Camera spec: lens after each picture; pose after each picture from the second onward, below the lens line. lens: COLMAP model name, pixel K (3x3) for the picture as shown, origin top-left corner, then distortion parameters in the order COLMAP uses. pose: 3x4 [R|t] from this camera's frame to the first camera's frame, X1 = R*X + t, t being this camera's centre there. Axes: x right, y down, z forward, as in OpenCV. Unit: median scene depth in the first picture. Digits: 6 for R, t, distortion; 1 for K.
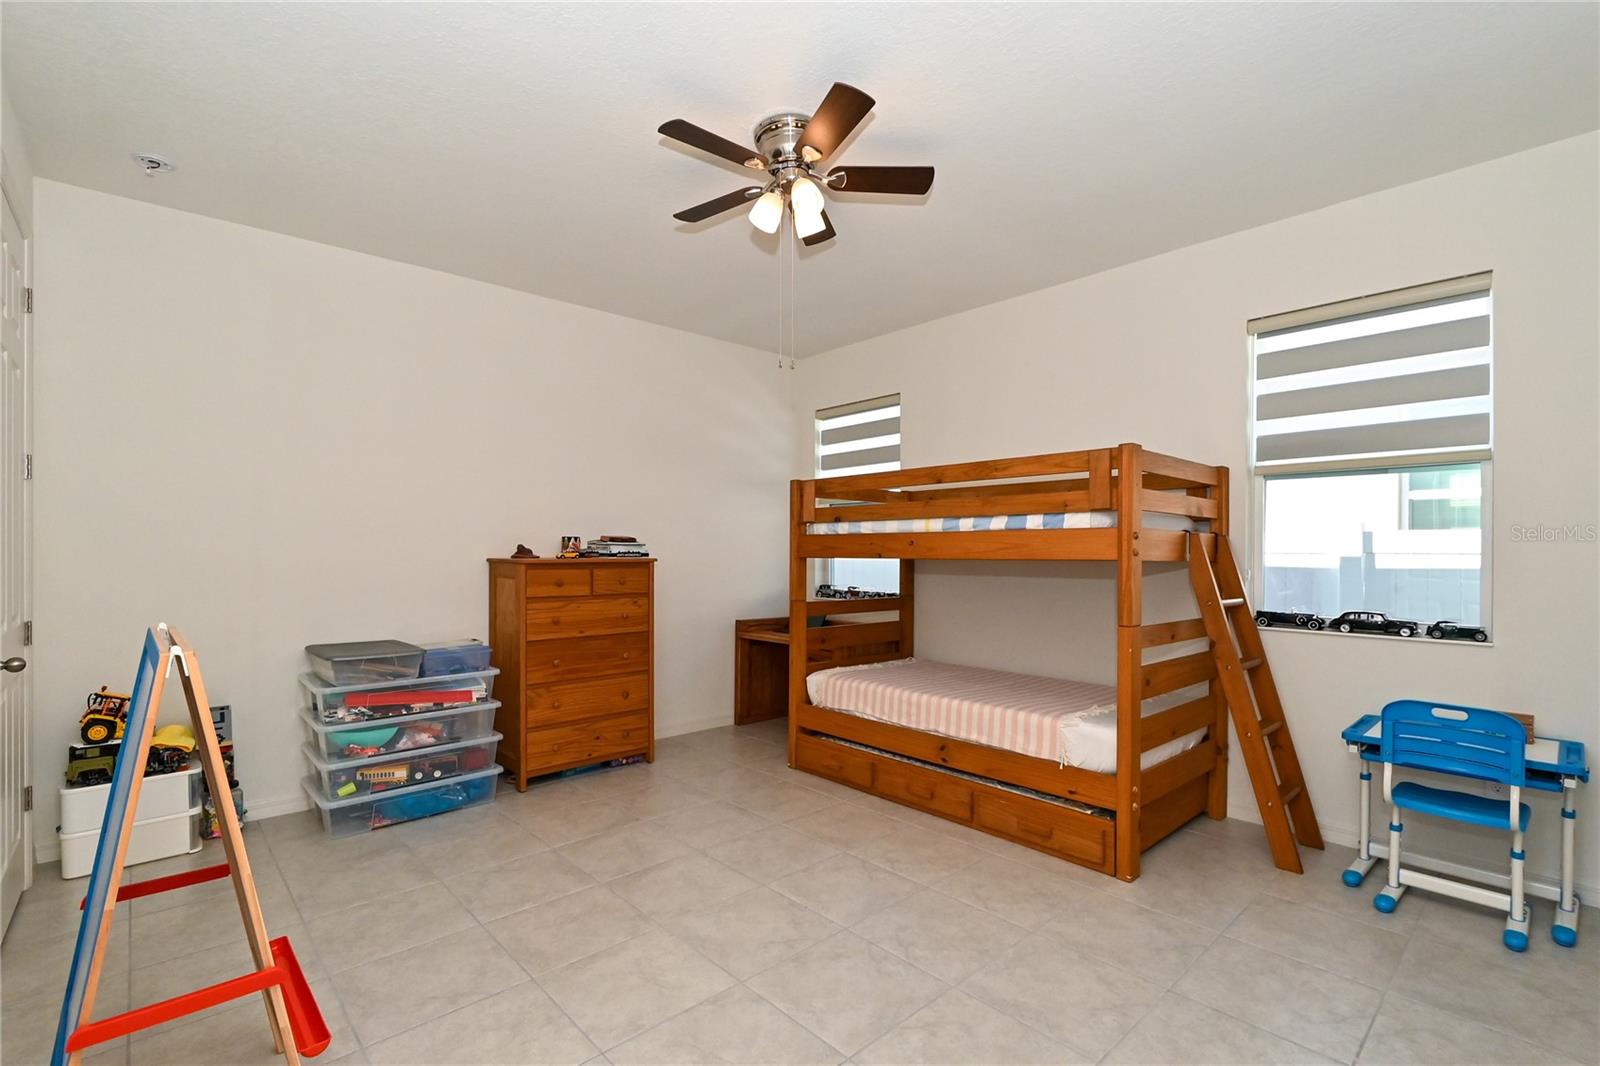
lens RADIAL K [[727.2, 0, 807.7], [0, 727.2, 546.5], [0, 0, 1]] dist [-0.003999, 0.000812]
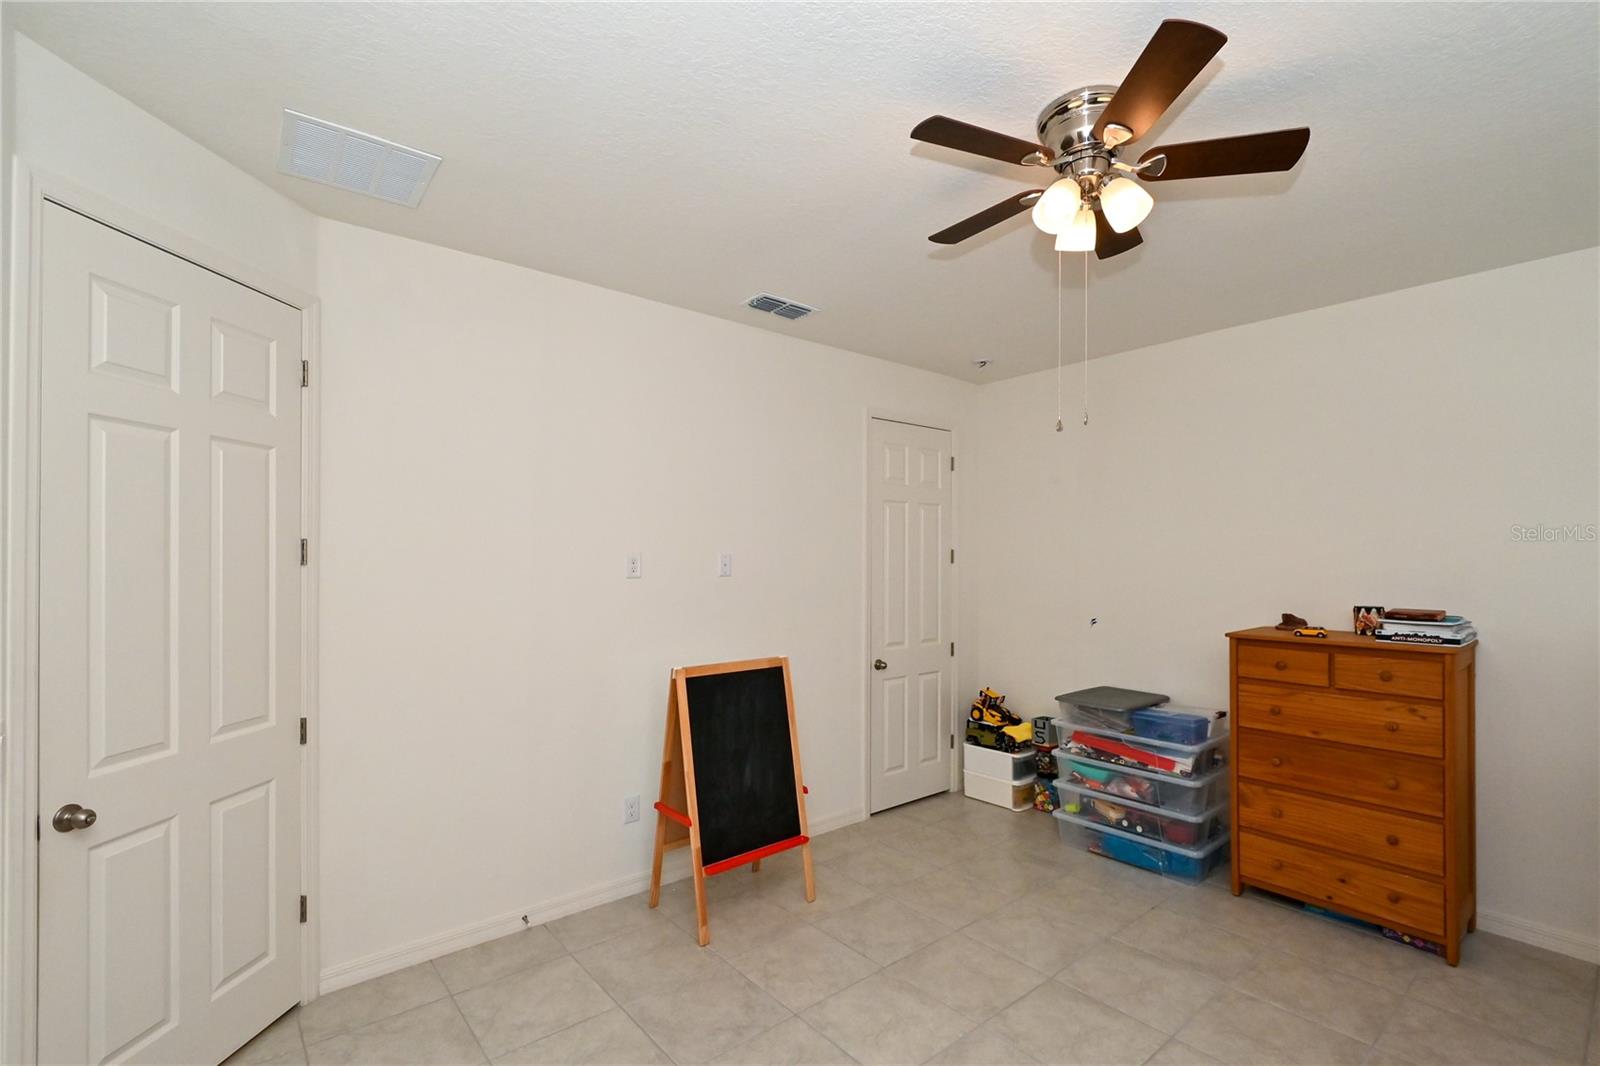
lens RADIAL K [[727.2, 0, 810.9], [0, 727.2, 544.7], [0, 0, 1]] dist [-0.003999, 0.000812]
pose [[-0.056357, -0.014993, -0.998298, 0.592399], [0.008275, 0.999846, -0.015483, -0.090684], [0.998376, -0.009134, -0.056225, 0.598910]]
